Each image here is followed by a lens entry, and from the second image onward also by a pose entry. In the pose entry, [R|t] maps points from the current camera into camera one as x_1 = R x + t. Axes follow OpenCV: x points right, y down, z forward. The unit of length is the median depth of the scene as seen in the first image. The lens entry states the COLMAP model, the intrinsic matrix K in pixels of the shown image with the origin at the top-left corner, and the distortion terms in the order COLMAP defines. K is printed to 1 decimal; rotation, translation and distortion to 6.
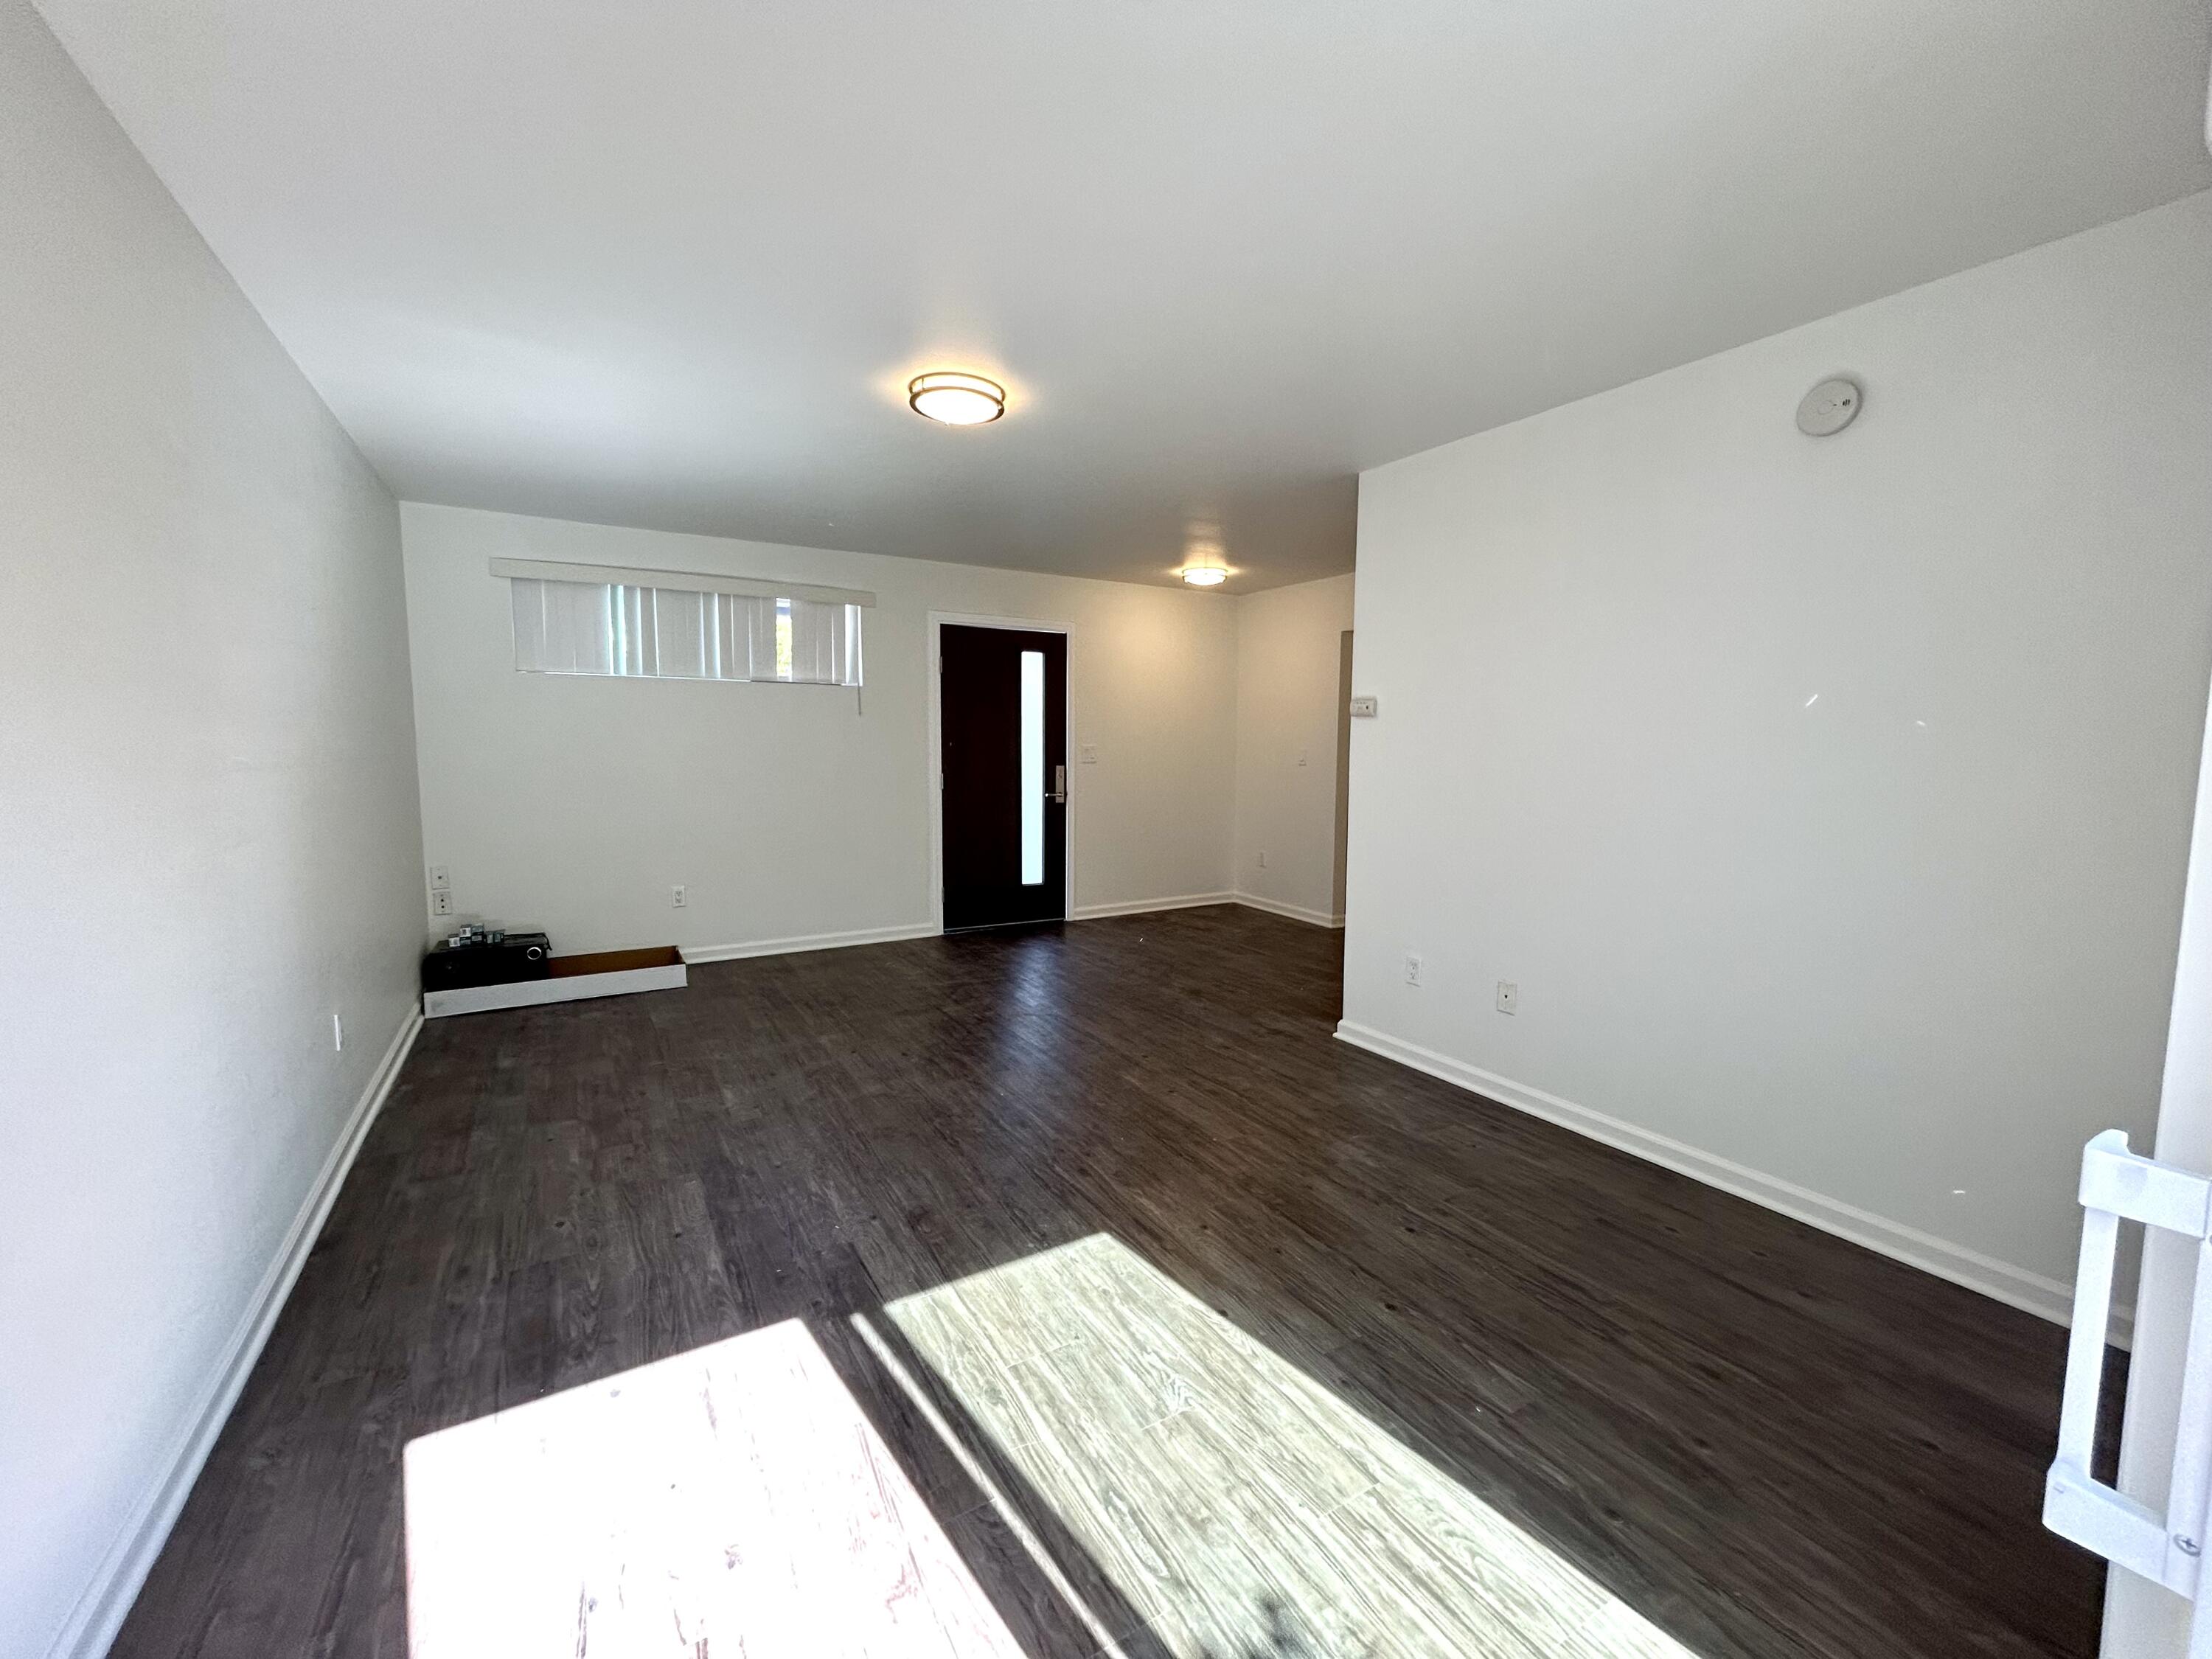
lens RADIAL K [[892.8, 0, 1107.4], [0, 892.8, 825.7], [0, 0, 1]] dist [-0.004079, 0.000853]
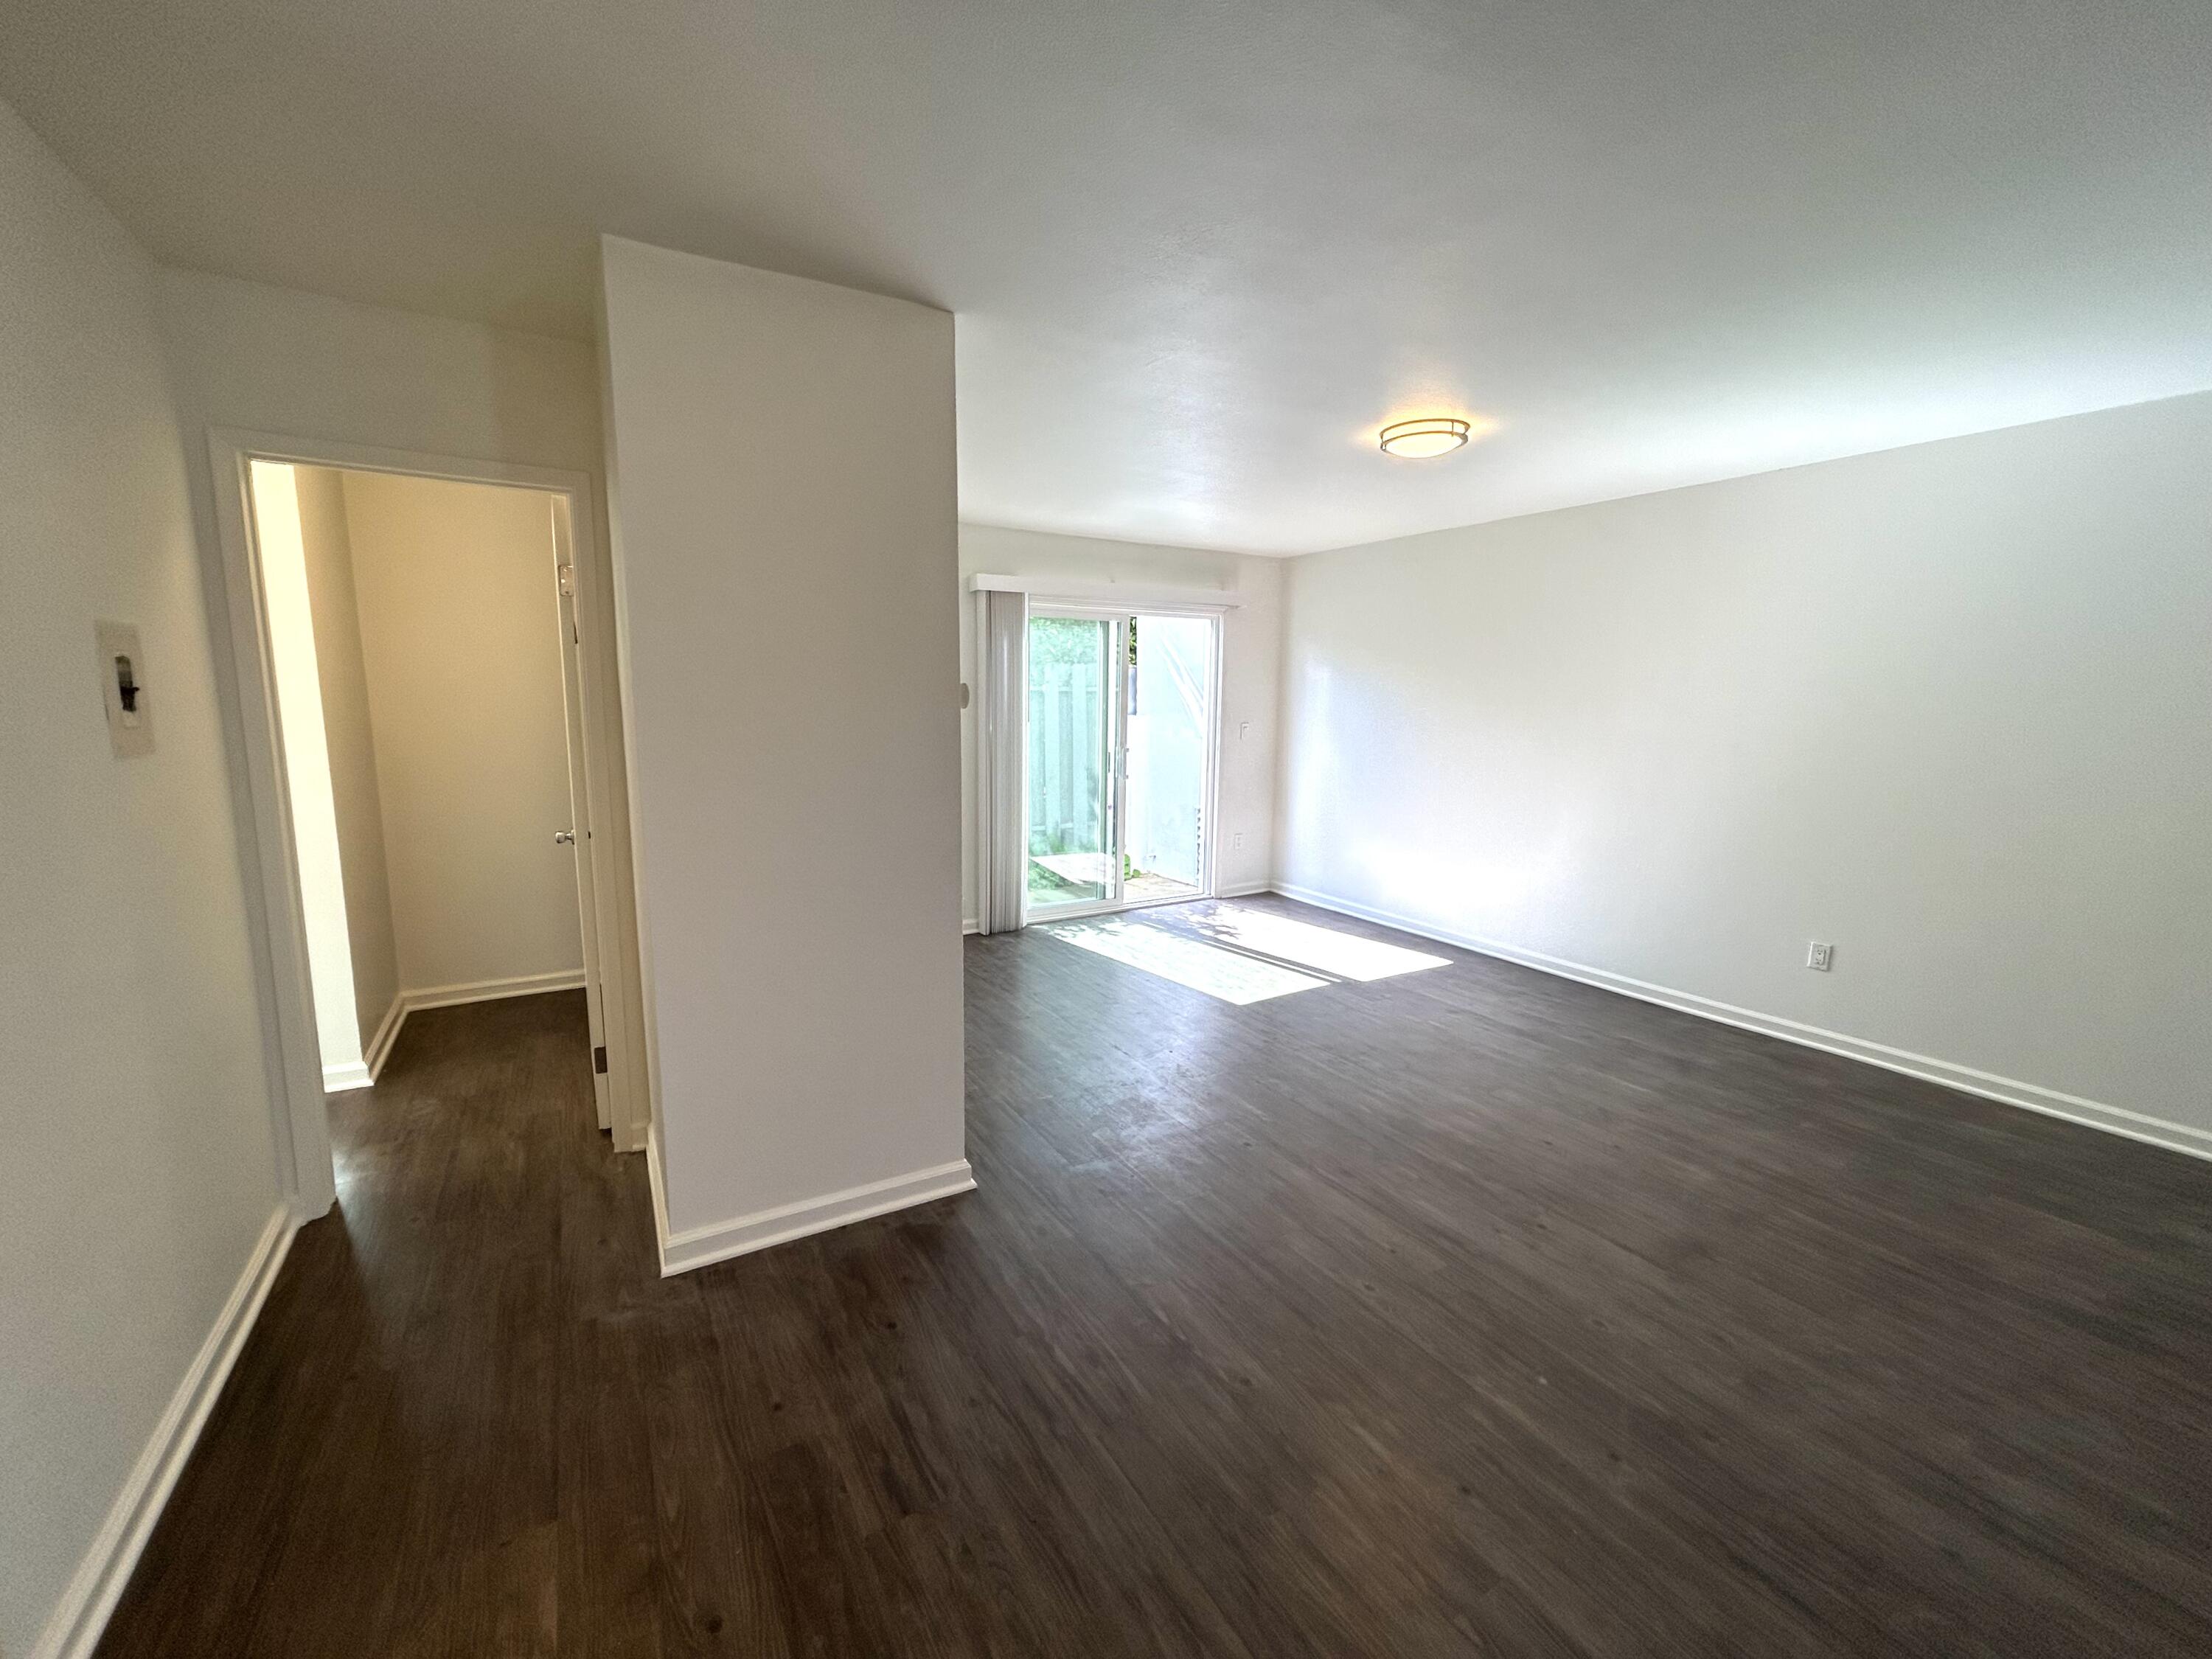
lens RADIAL K [[892.8, 0, 1099.1], [0, 892.8, 833.3], [0, 0, 1]] dist [-0.004079, 0.000853]
pose [[-0.999749, -0.021186, 0.007226, 0.211179], [-0.018632, 0.966509, 0.255954, -0.252951], [-0.012407, 0.255755, -0.966662, 2.053690]]
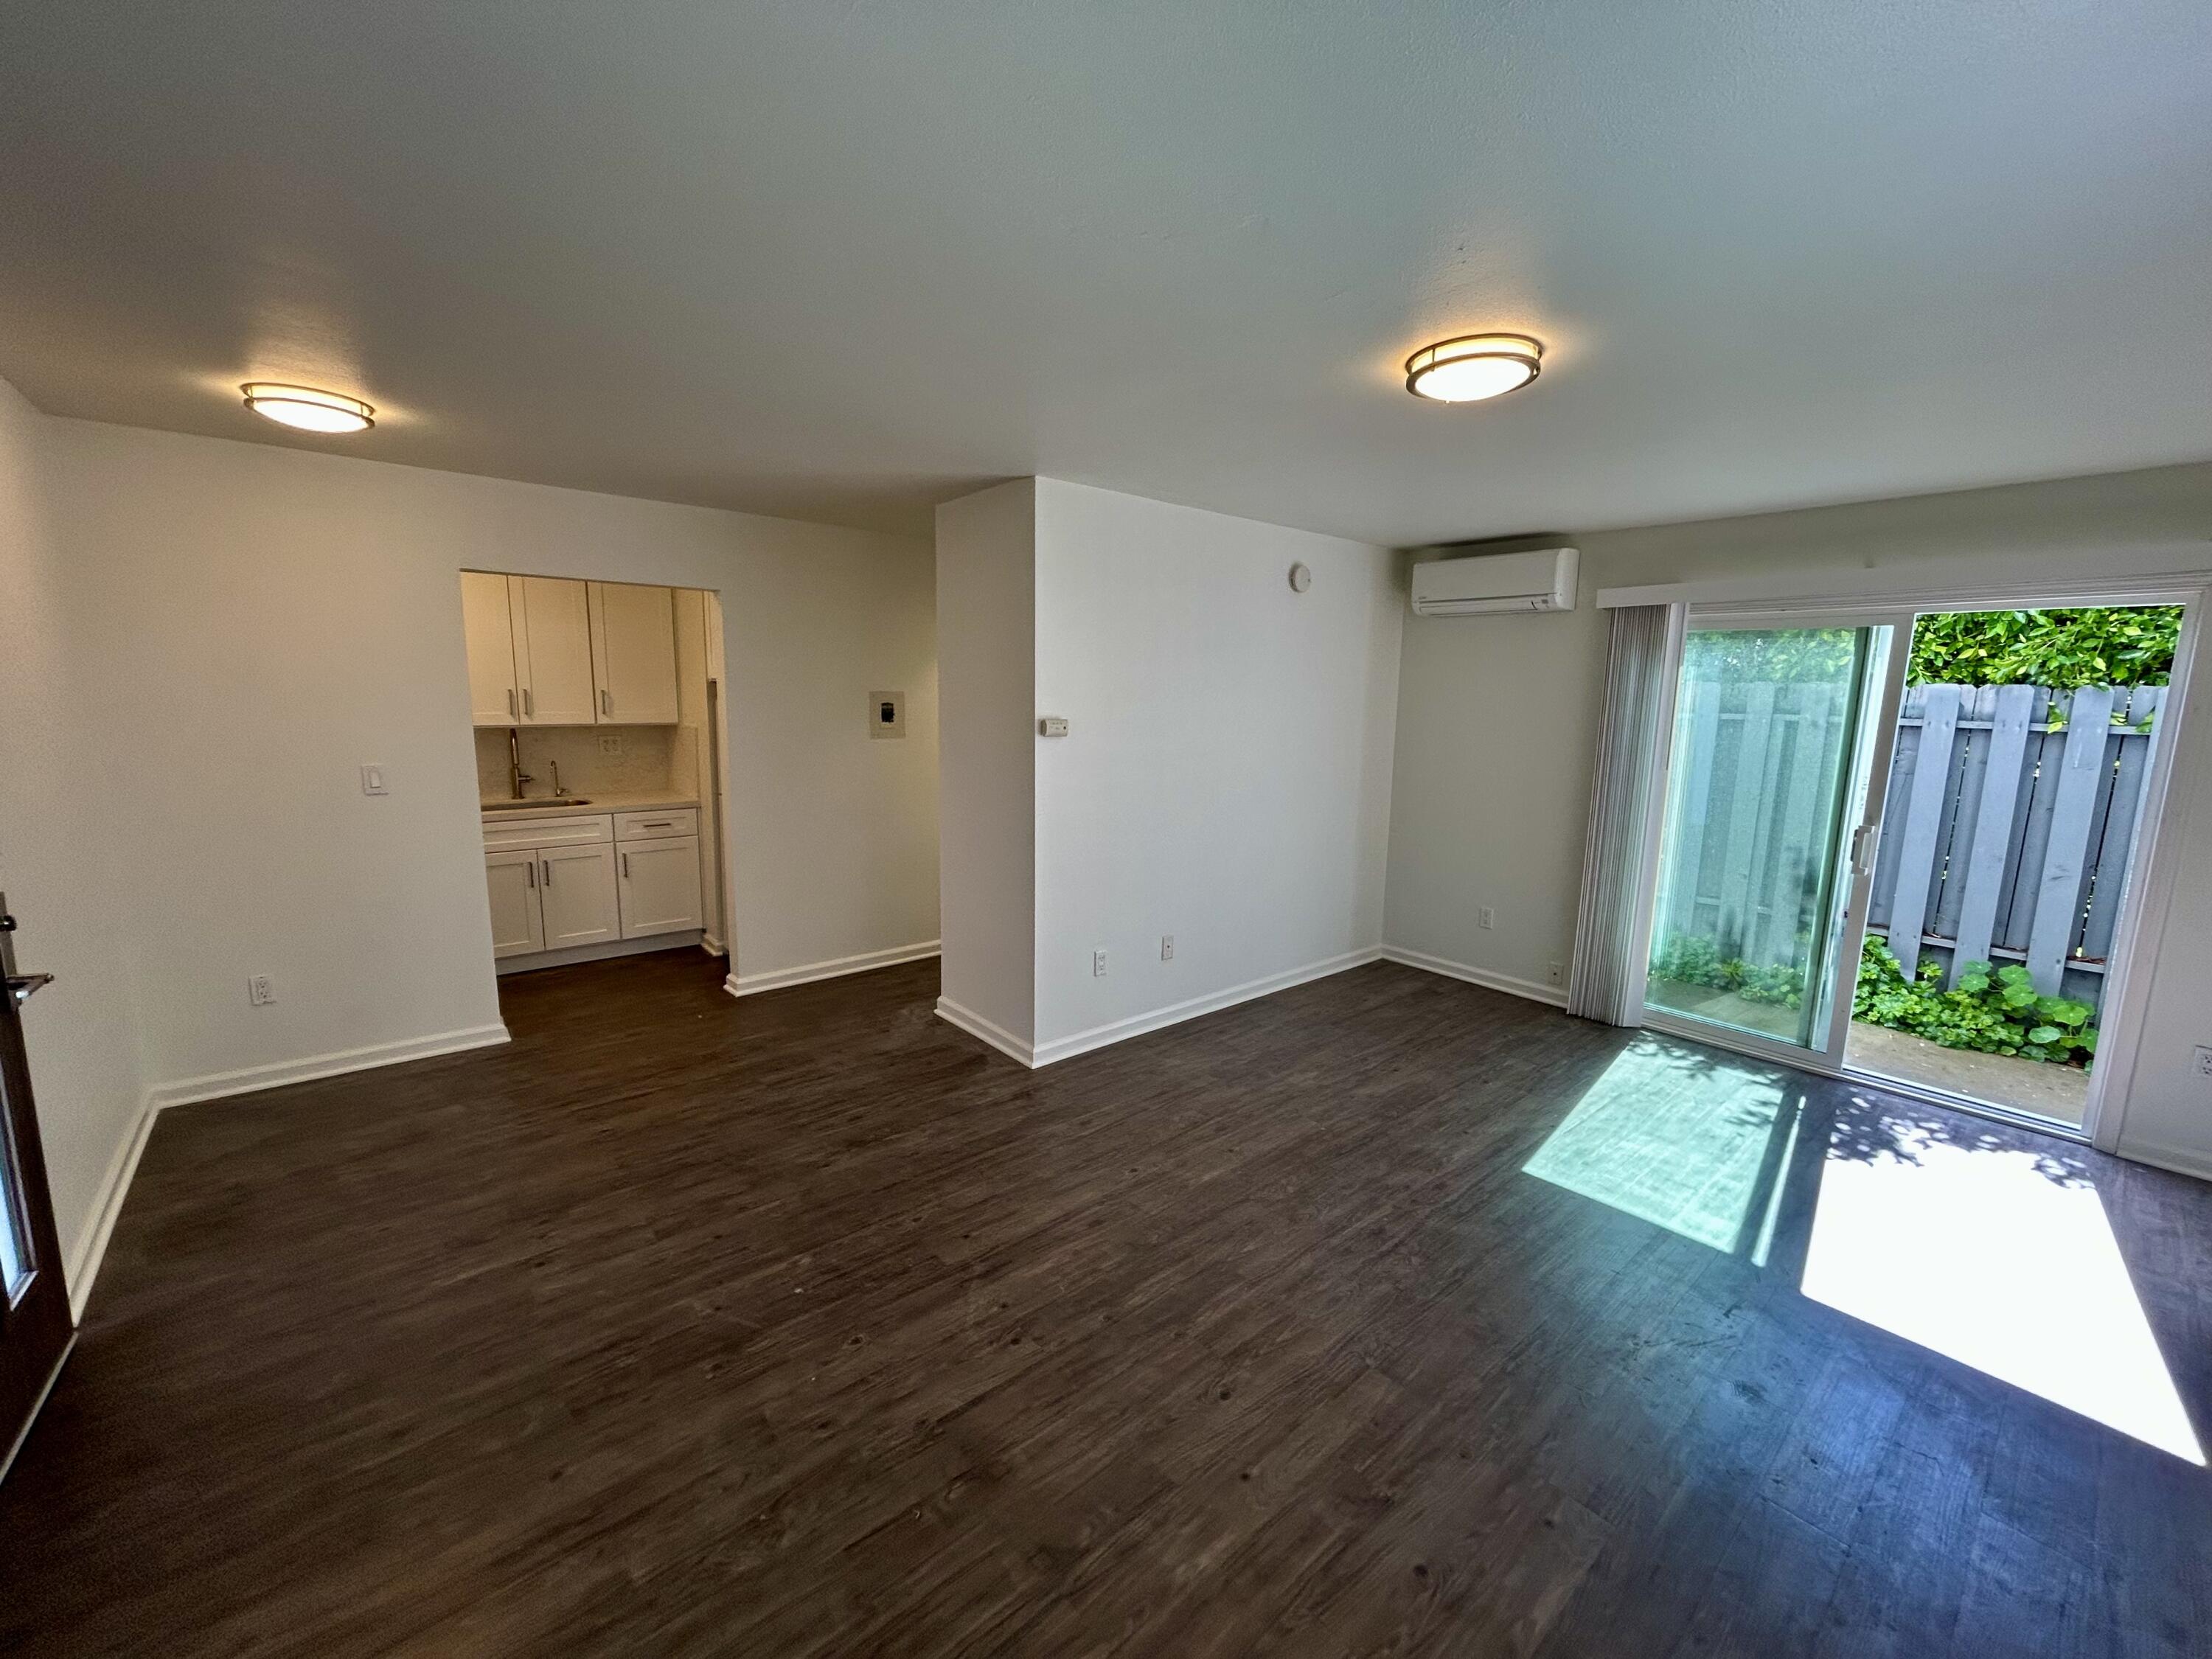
lens RADIAL K [[892.8, 0, 1095.3], [0, 892.8, 826.3], [0, 0, 1]] dist [-0.004079, 0.000853]
pose [[-0.149263, -0.161696, 0.975487, -0.844363], [0.083704, 0.980931, 0.175406, -0.237189], [-0.985248, 0.107834, -0.132882, 1.341086]]
